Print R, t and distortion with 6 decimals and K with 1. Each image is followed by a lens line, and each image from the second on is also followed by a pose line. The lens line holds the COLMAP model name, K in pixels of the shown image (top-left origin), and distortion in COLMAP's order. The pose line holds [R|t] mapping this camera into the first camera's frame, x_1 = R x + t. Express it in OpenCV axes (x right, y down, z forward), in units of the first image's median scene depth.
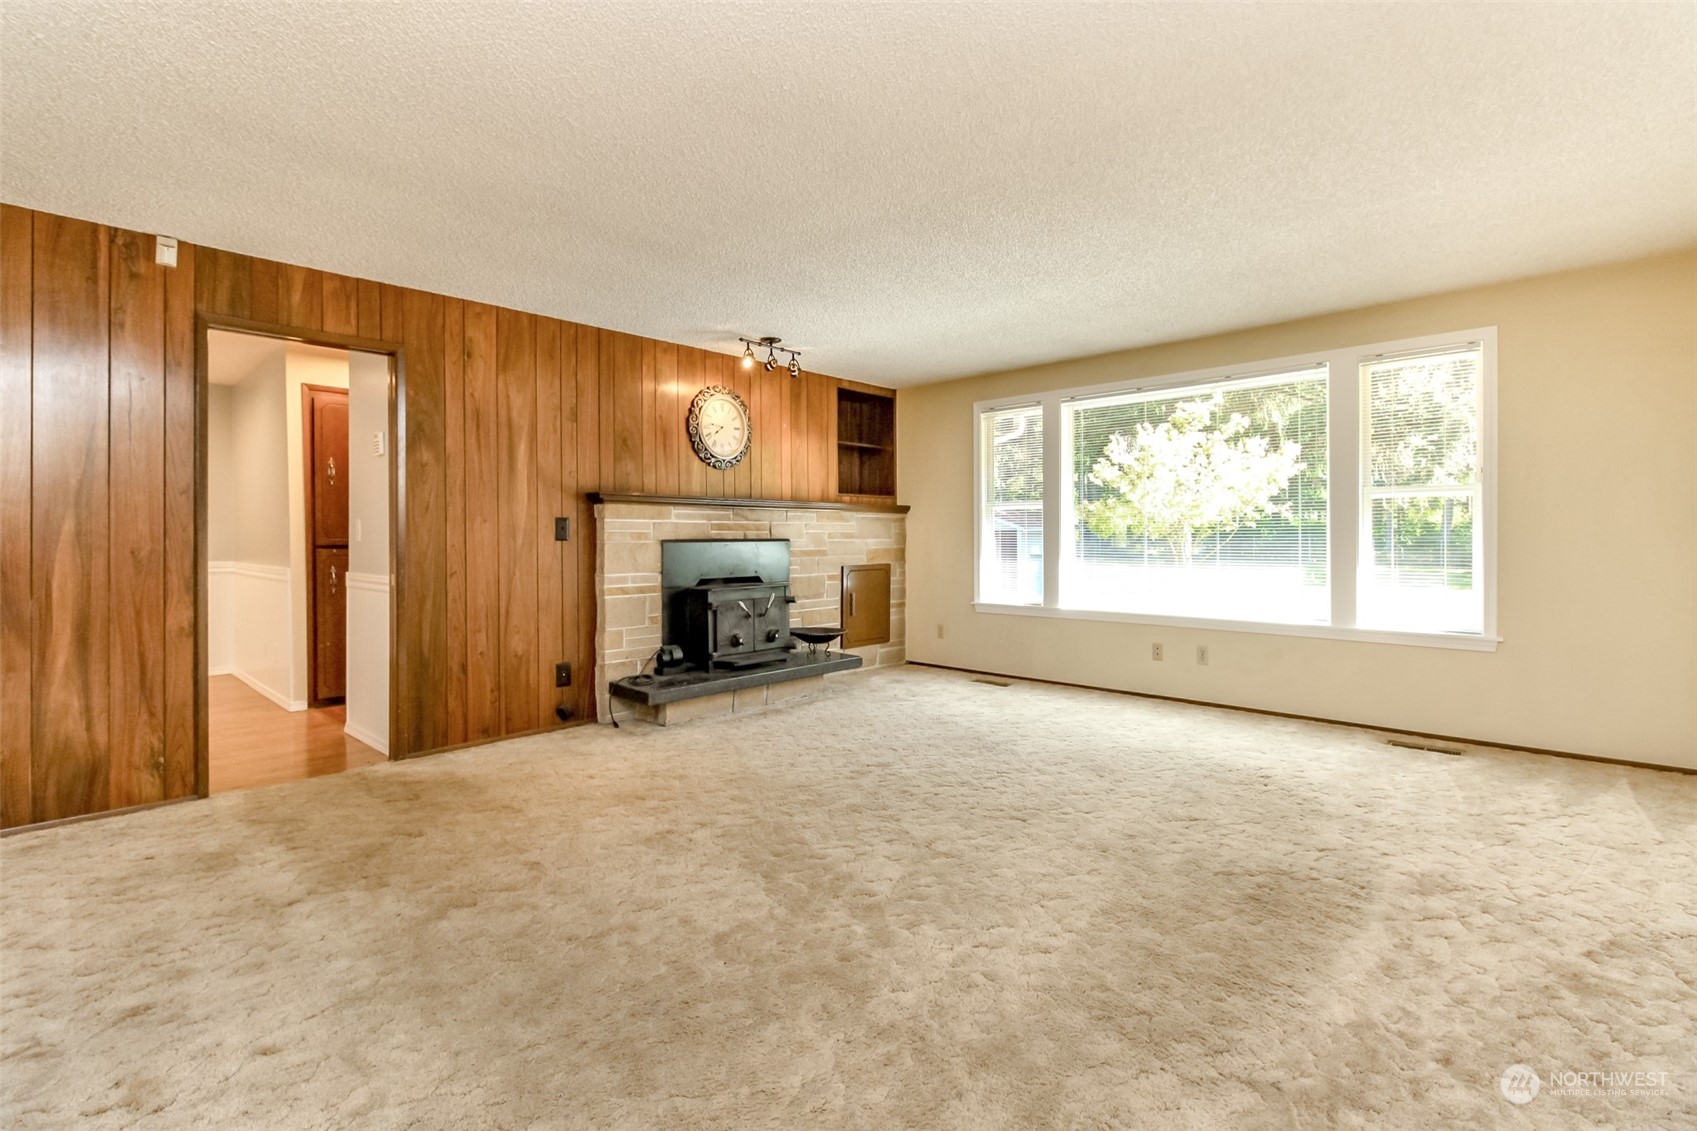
lens RADIAL K [[776.1, 0, 843.1], [0, 776.1, 534.0], [0, 0, 1]] dist [0.018901, -0.011189]
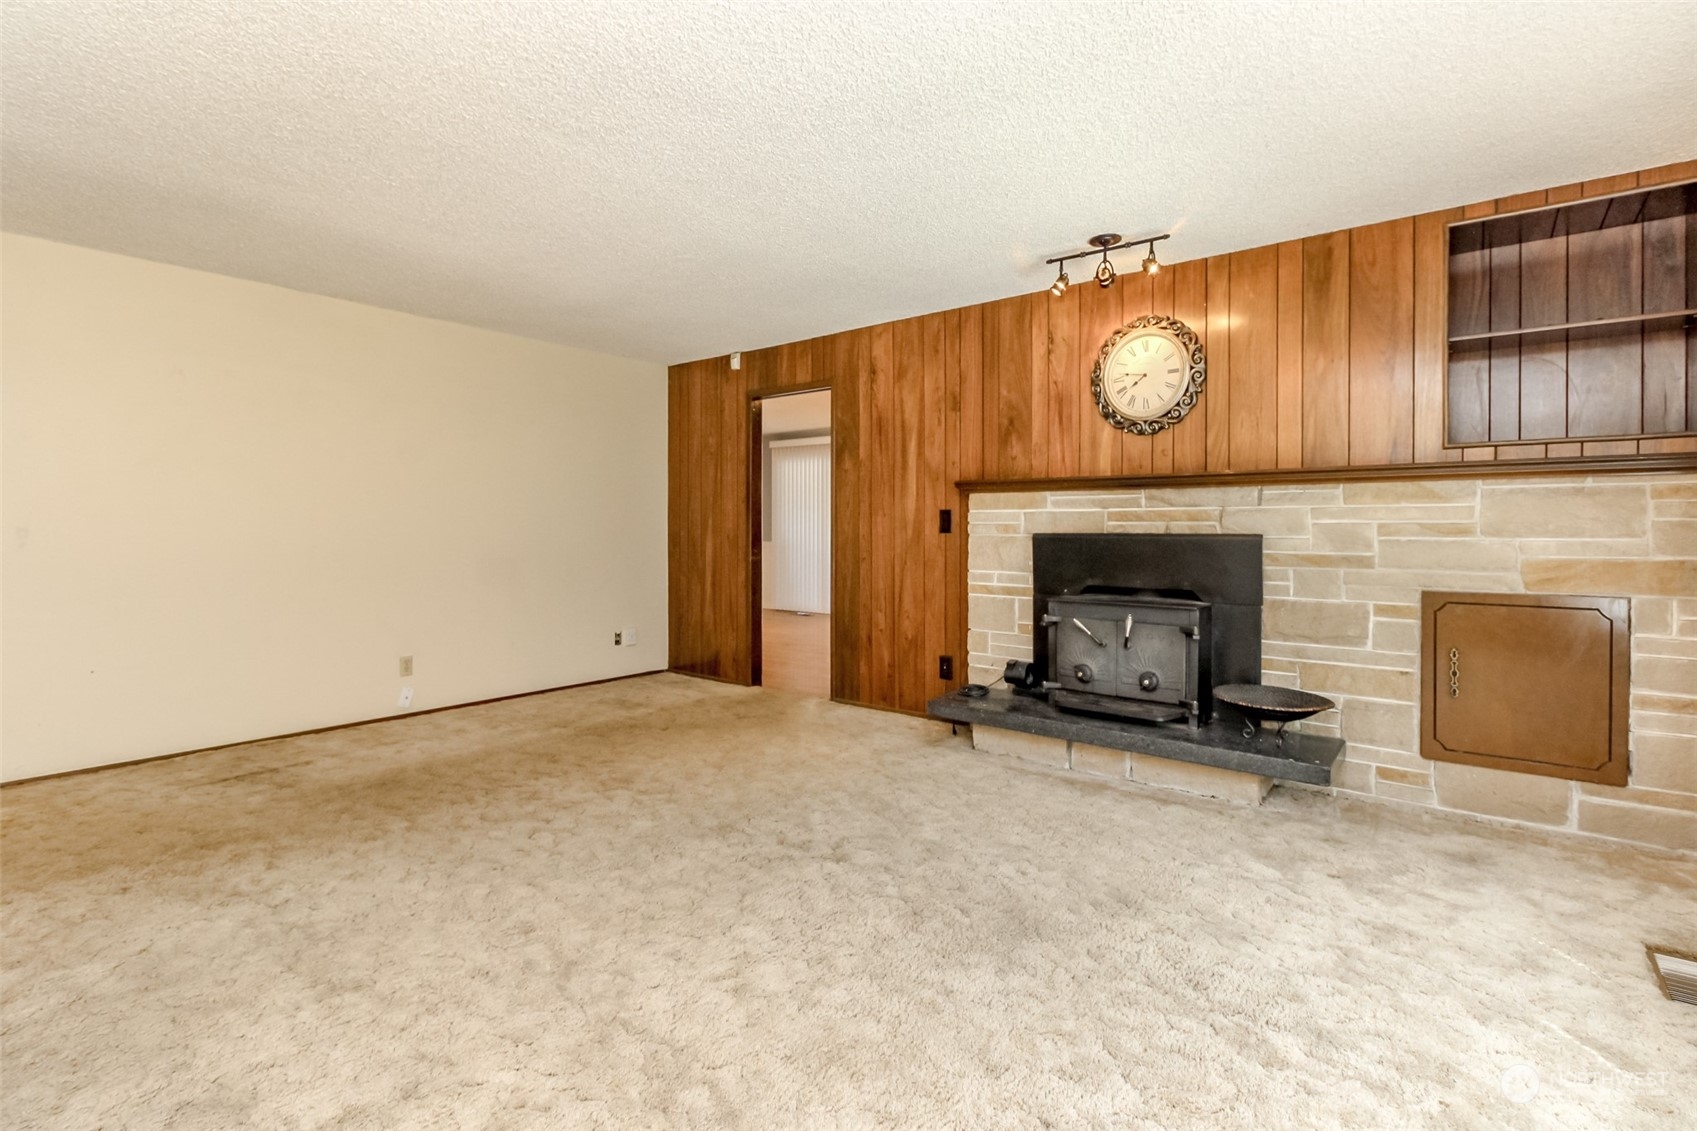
lens RADIAL K [[776.1, 0, 843.1], [0, 776.1, 534.0], [0, 0, 1]] dist [0.018901, -0.011189]
pose [[0.092781, 0.010208, -0.995634, 0.605267], [-0.000650, 0.999948, 0.010192, -0.000069], [0.995686, -0.000298, 0.092783, 0.762919]]
